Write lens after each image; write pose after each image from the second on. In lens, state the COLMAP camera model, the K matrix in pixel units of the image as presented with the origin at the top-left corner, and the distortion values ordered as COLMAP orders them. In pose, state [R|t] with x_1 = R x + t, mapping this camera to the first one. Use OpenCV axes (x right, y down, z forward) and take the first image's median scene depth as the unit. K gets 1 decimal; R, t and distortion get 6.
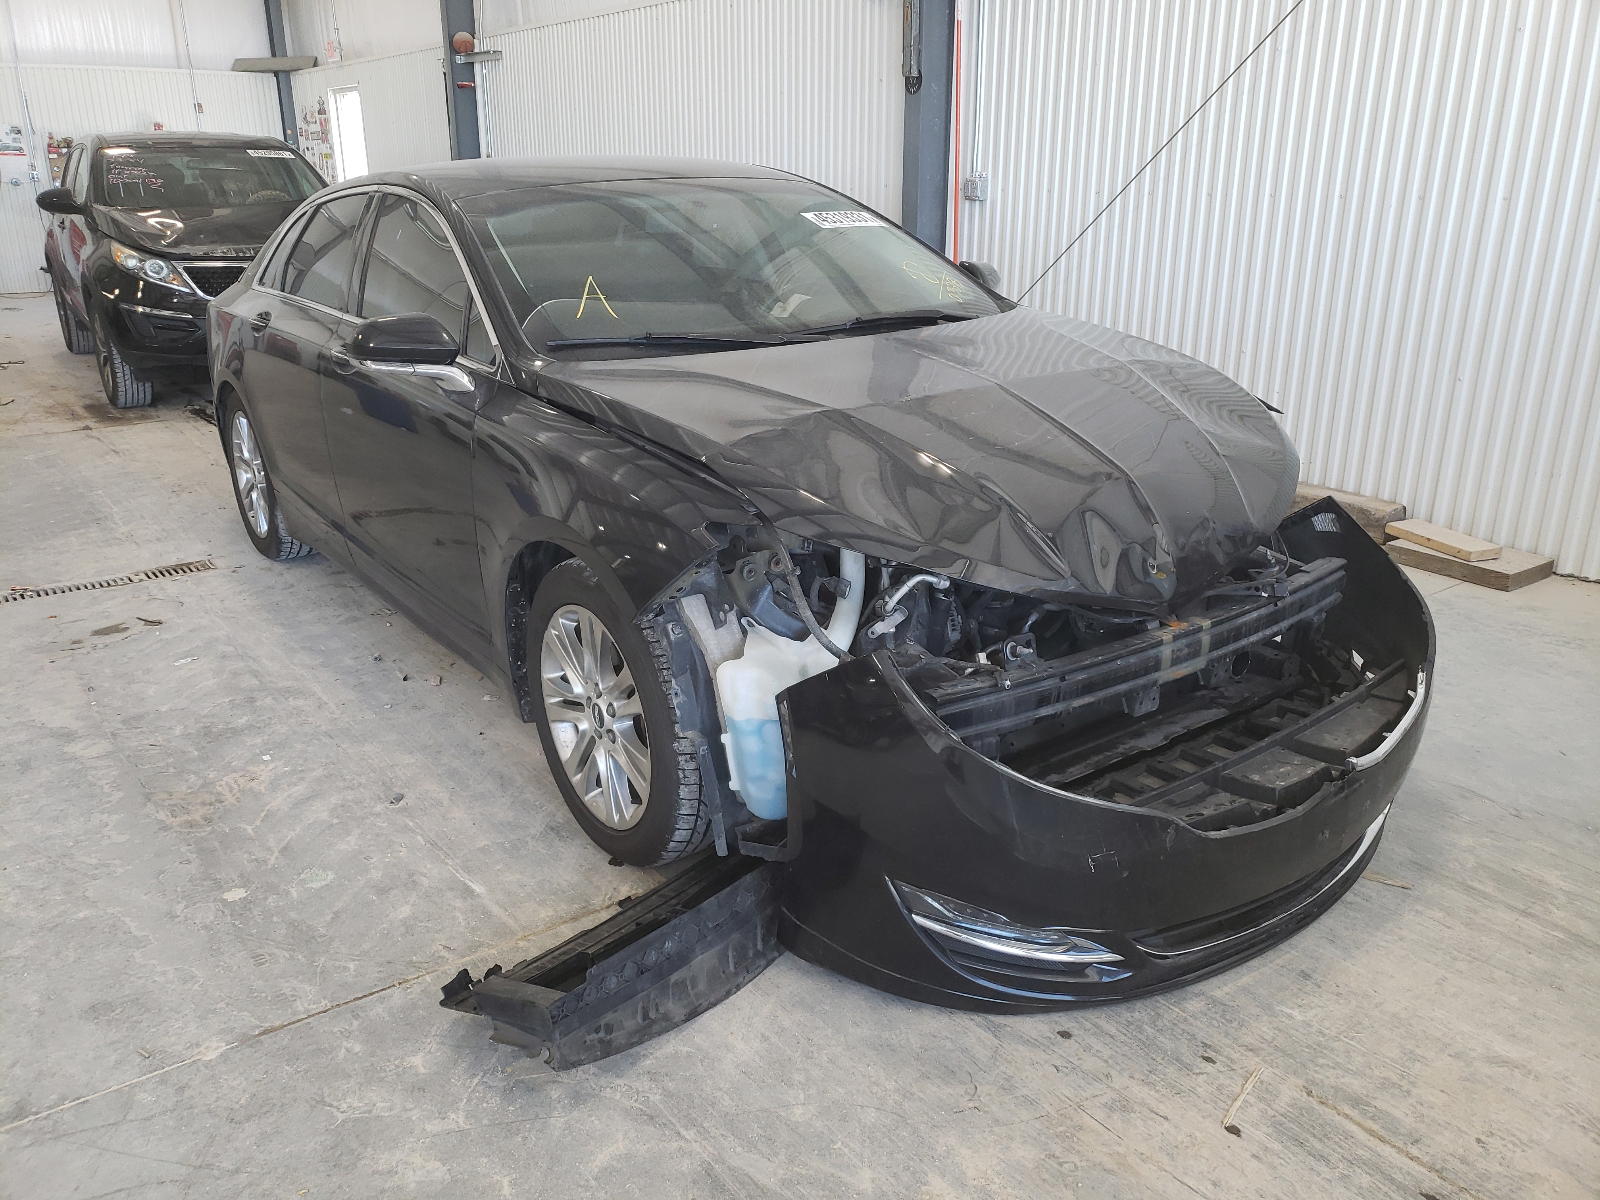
lens RADIAL K [[1221.9, 0, 804.0], [0, 1221.9, 587.6], [0, 0, 1]] dist [0.004592, 0.008099]
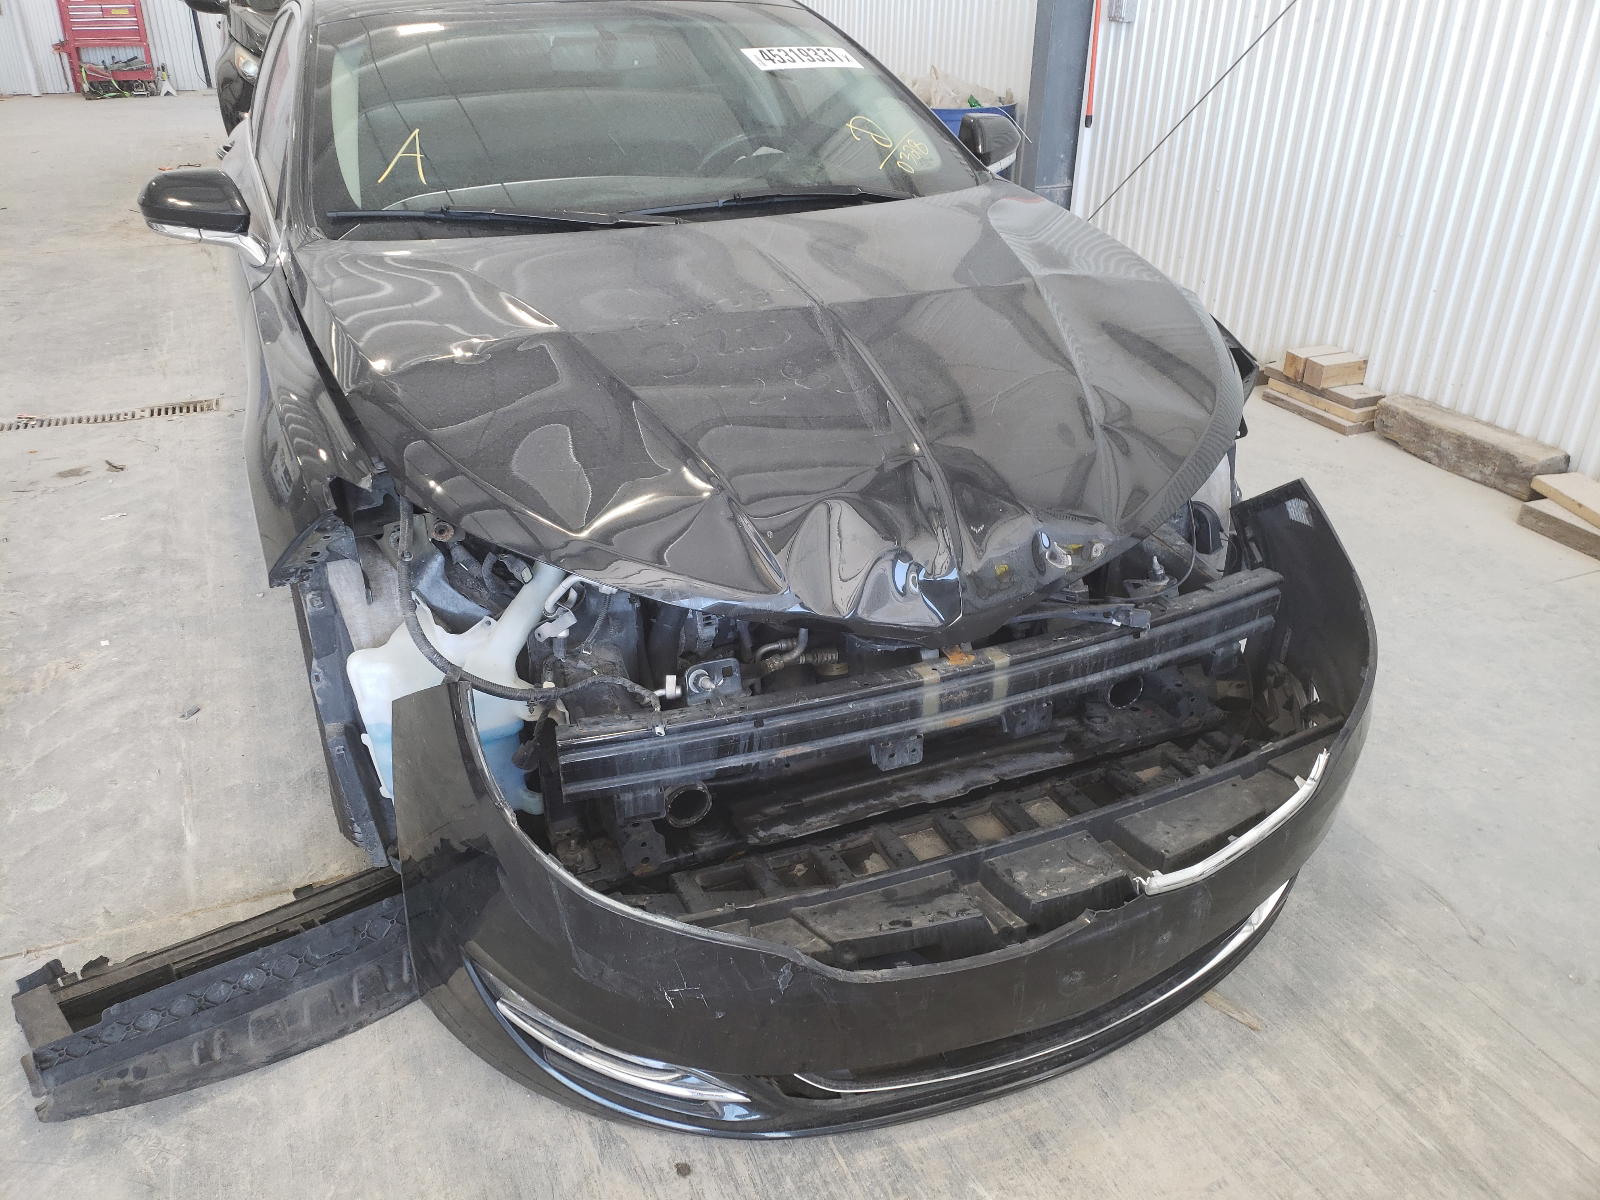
lens RADIAL K [[1216.2, 0, 800.0], [0, 1216.2, 600.0], [0, 0, 1]] dist [0.053564, -0.063479]
pose [[0.975078, 0.112429, -0.191264, 0.347888], [-0.082960, 0.984320, 0.155666, -0.114052], [0.205766, -0.135919, 0.969116, 0.254696]]
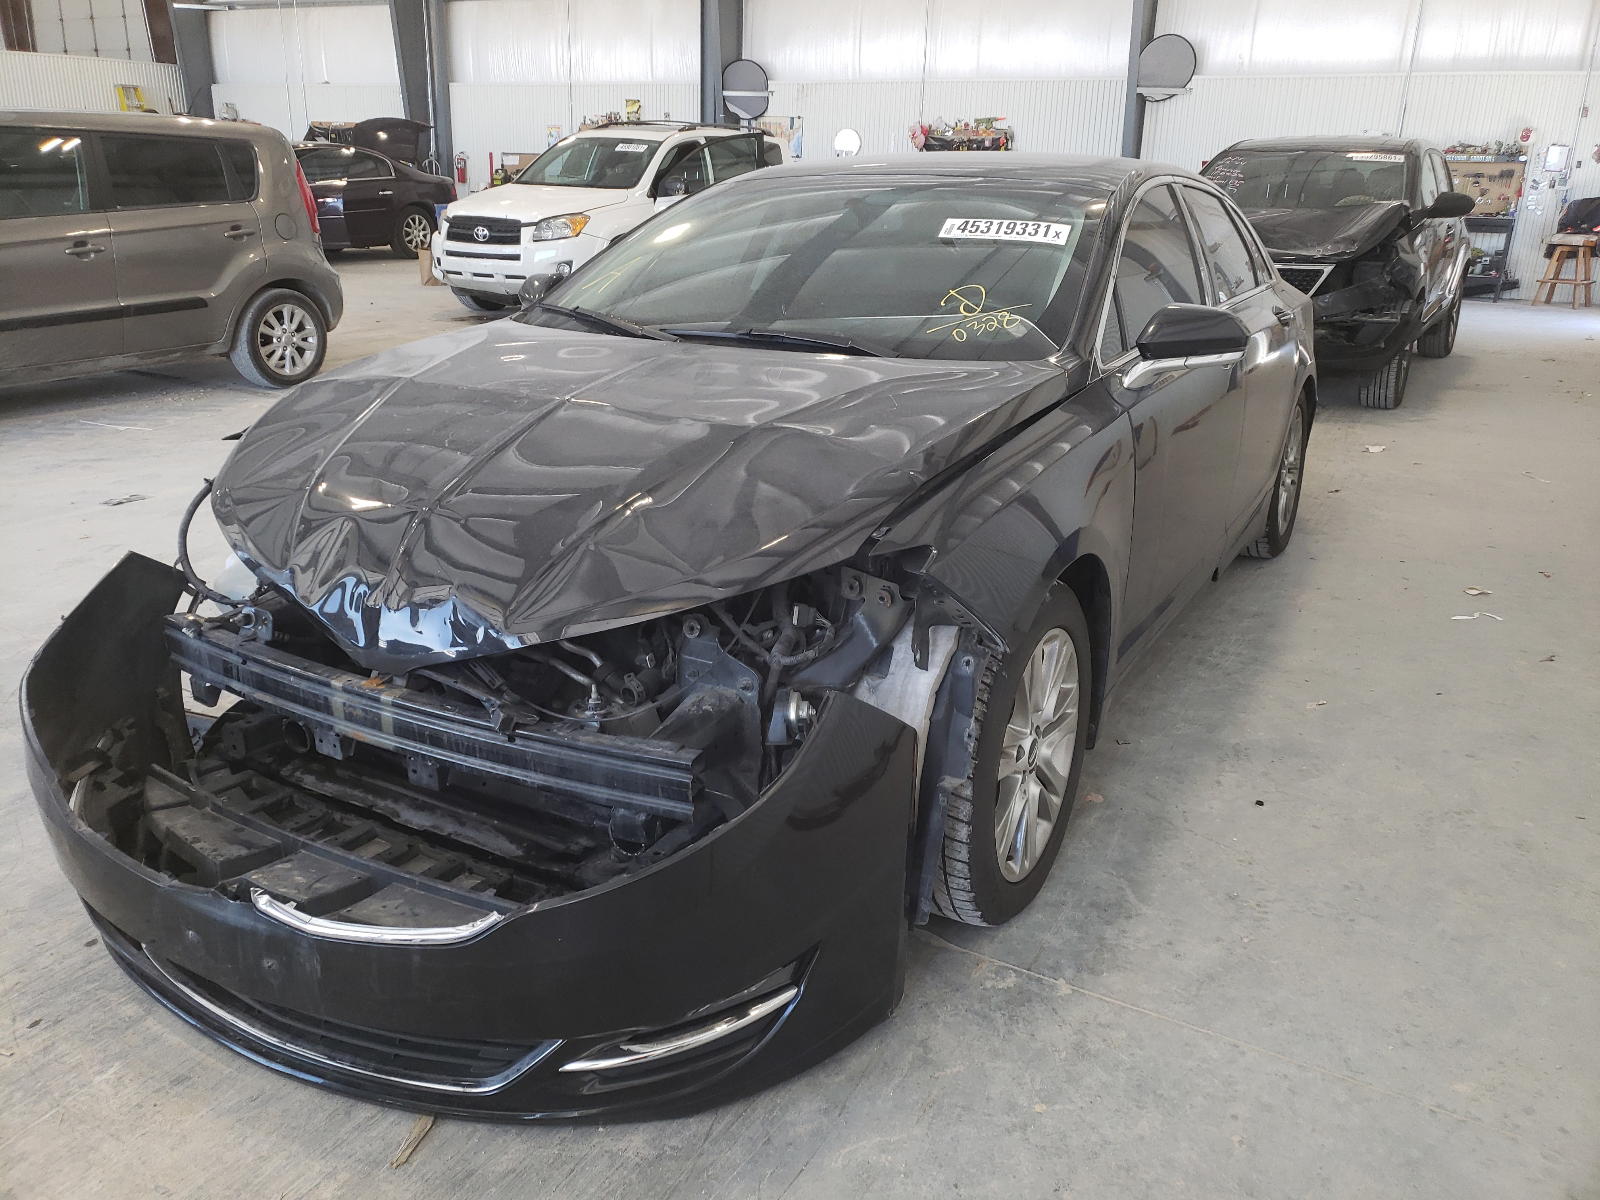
lens RADIAL K [[1216.2, 0, 800.0], [0, 1216.2, 600.0], [0, 0, 1]] dist [0.053564, -0.063479]
pose [[0.415375, 0.312176, -0.854406, 1.143830], [-0.311122, 0.931378, 0.189046, -0.279600], [0.854790, 0.187300, 0.483996, 0.828992]]
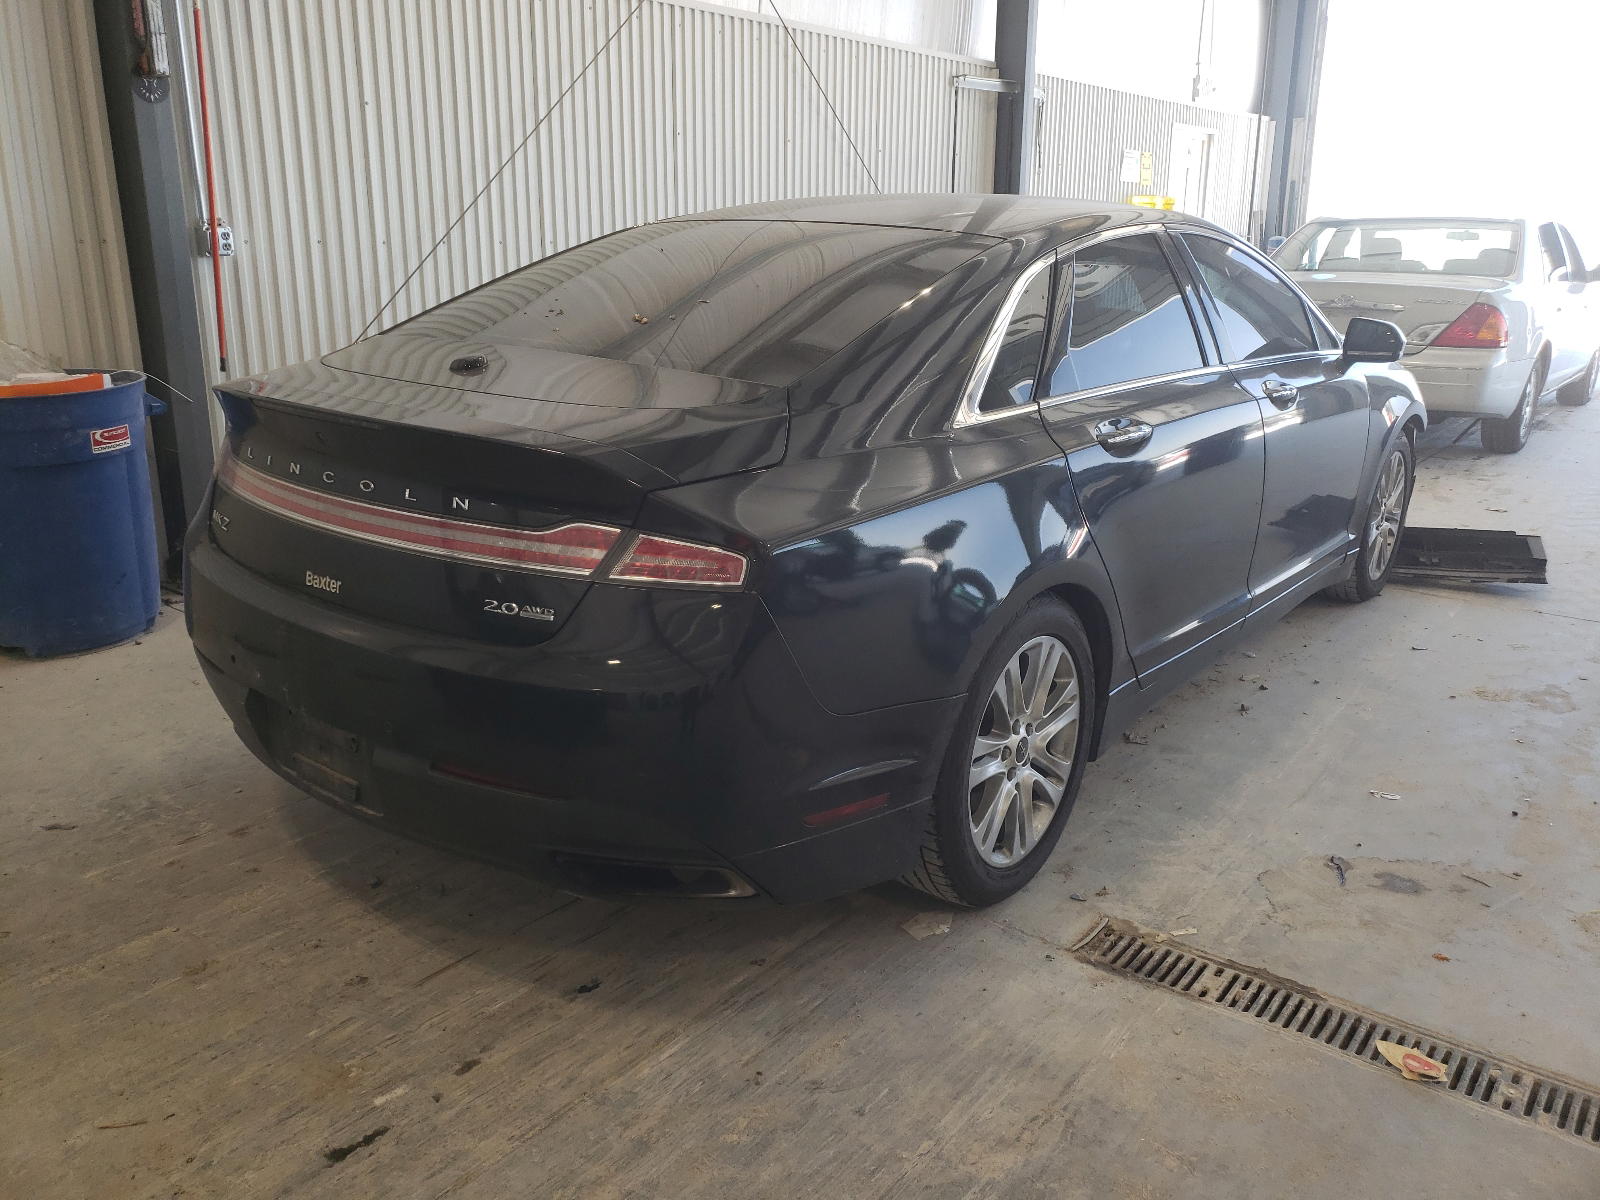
lens RADIAL K [[1216.2, 0, 800.0], [0, 1216.2, 600.0], [0, 0, 1]] dist [0.053564, -0.063479]
pose [[-0.263941, -0.240974, 0.933952, -1.809655], [0.297385, 0.900786, 0.316459, -0.694162], [-0.917550, 0.361270, -0.166092, 2.303881]]
